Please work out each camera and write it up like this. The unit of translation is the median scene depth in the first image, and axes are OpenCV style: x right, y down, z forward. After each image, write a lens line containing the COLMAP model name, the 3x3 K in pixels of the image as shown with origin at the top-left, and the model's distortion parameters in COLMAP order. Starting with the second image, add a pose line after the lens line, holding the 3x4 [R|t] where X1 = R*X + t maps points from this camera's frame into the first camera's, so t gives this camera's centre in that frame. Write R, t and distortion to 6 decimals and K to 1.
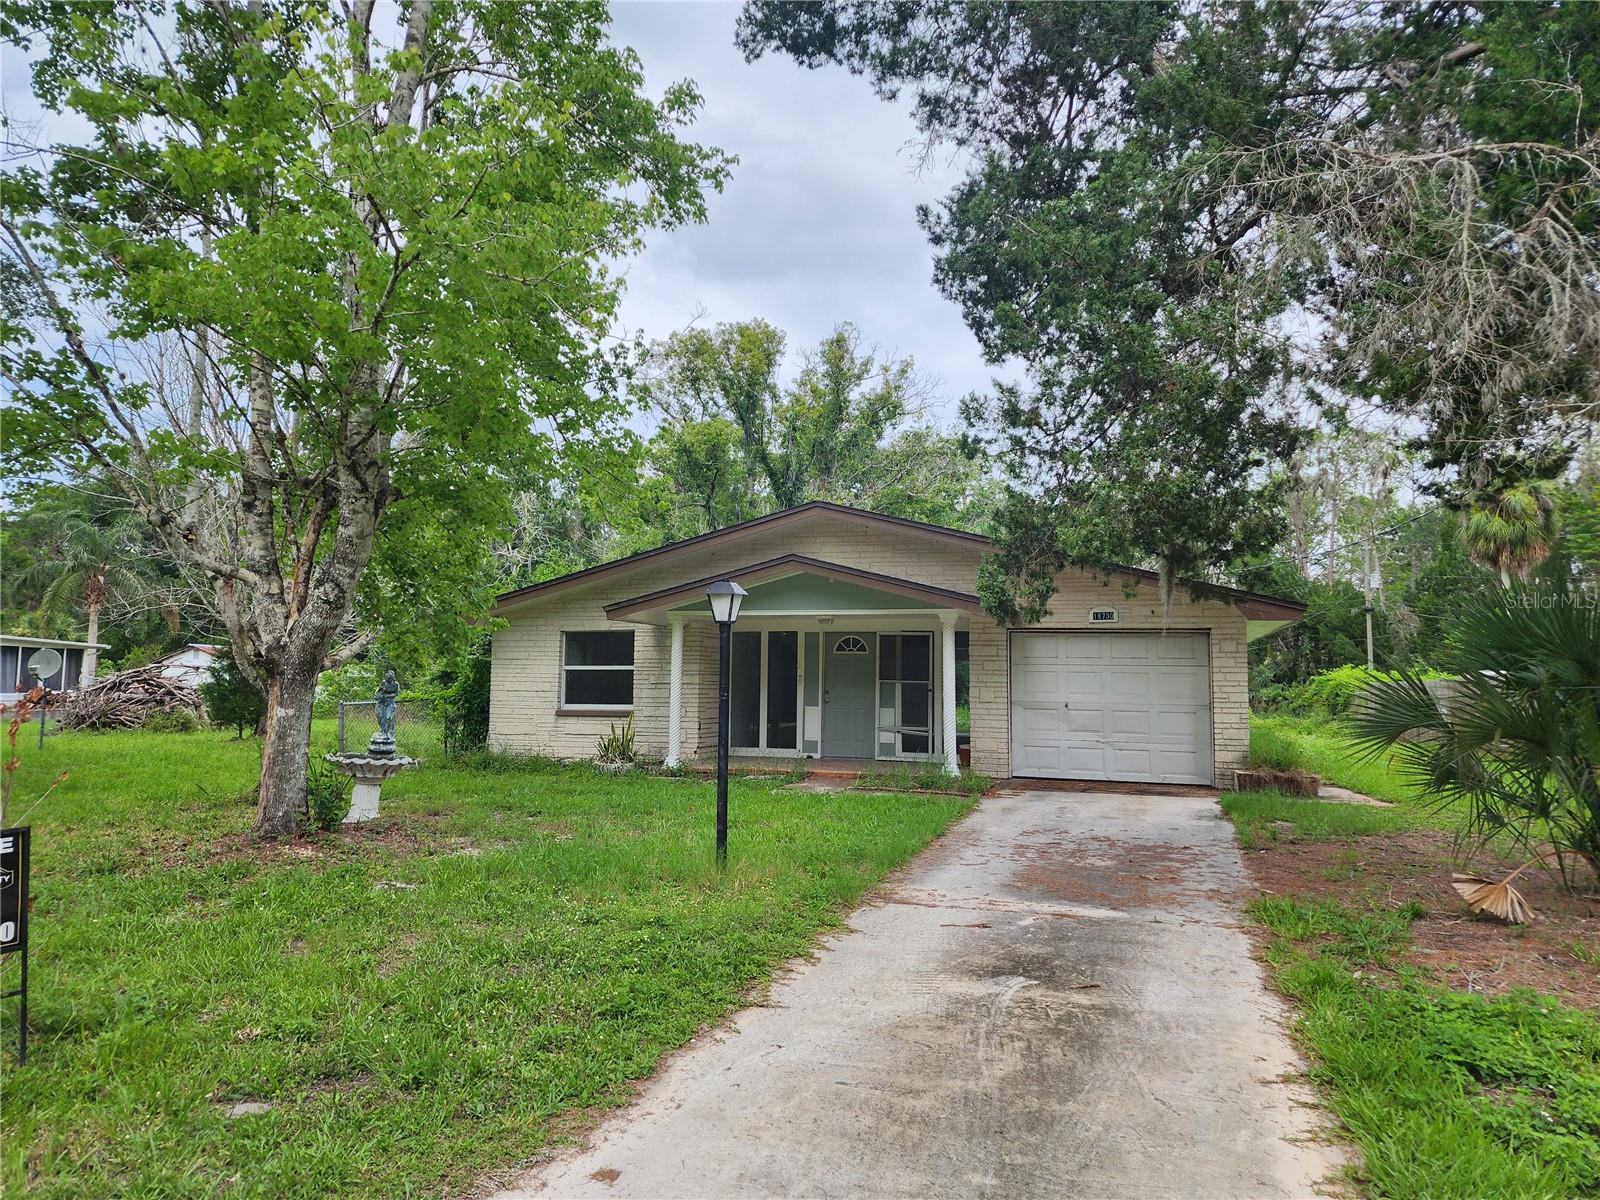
lens RADIAL K [[1067.2, 0, 798.7], [0, 1067.2, 601.0], [0, 0, 1]] dist [0.057227, -0.050714]
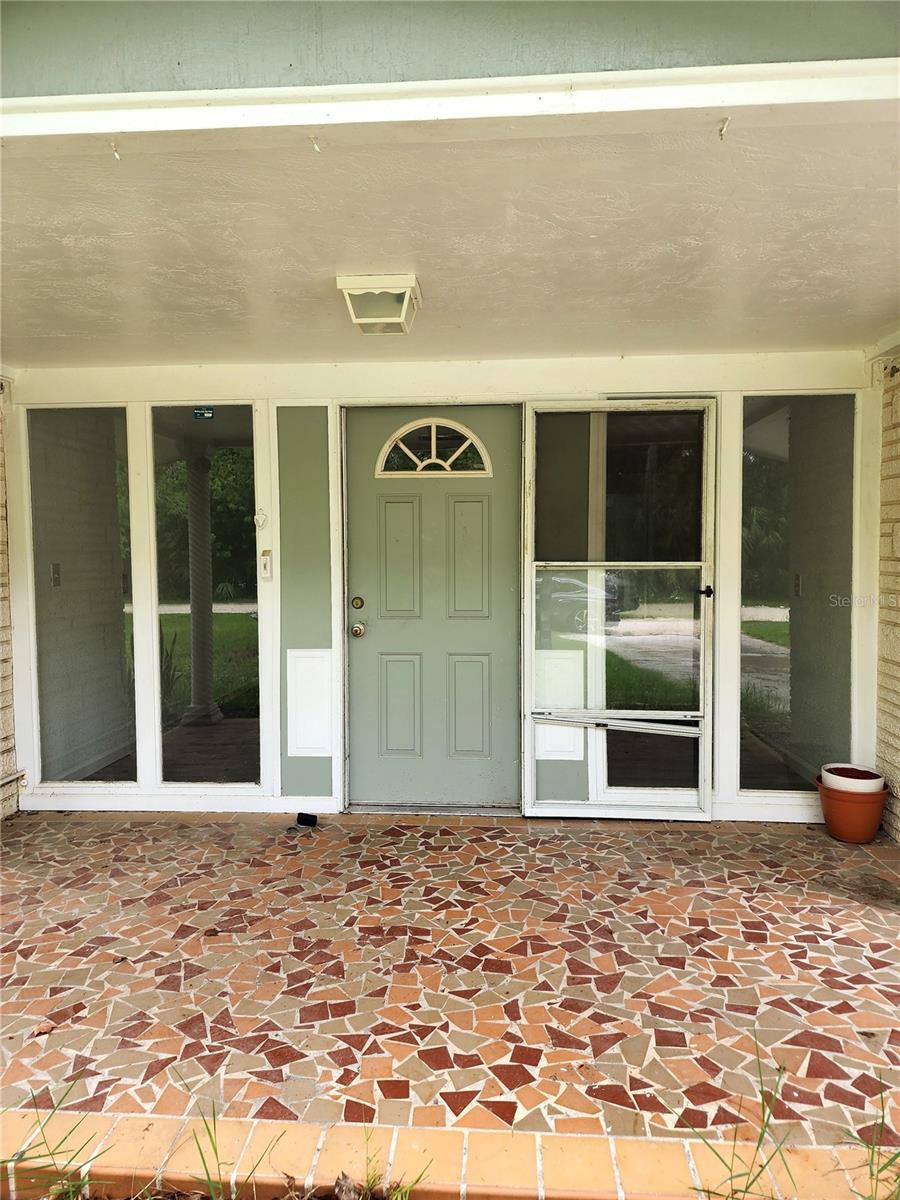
lens RADIAL K [[800.4, 0, 453.7], [0, 800.4, 599.6], [0, 0, 1]] dist [0.057227, -0.050714]
pose [[0.970470, -0.030211, 0.239321, -0.002551], [-0.000845, 0.991694, 0.128616, 0.055137], [-0.241219, -0.125020, 0.962384, 0.771829]]
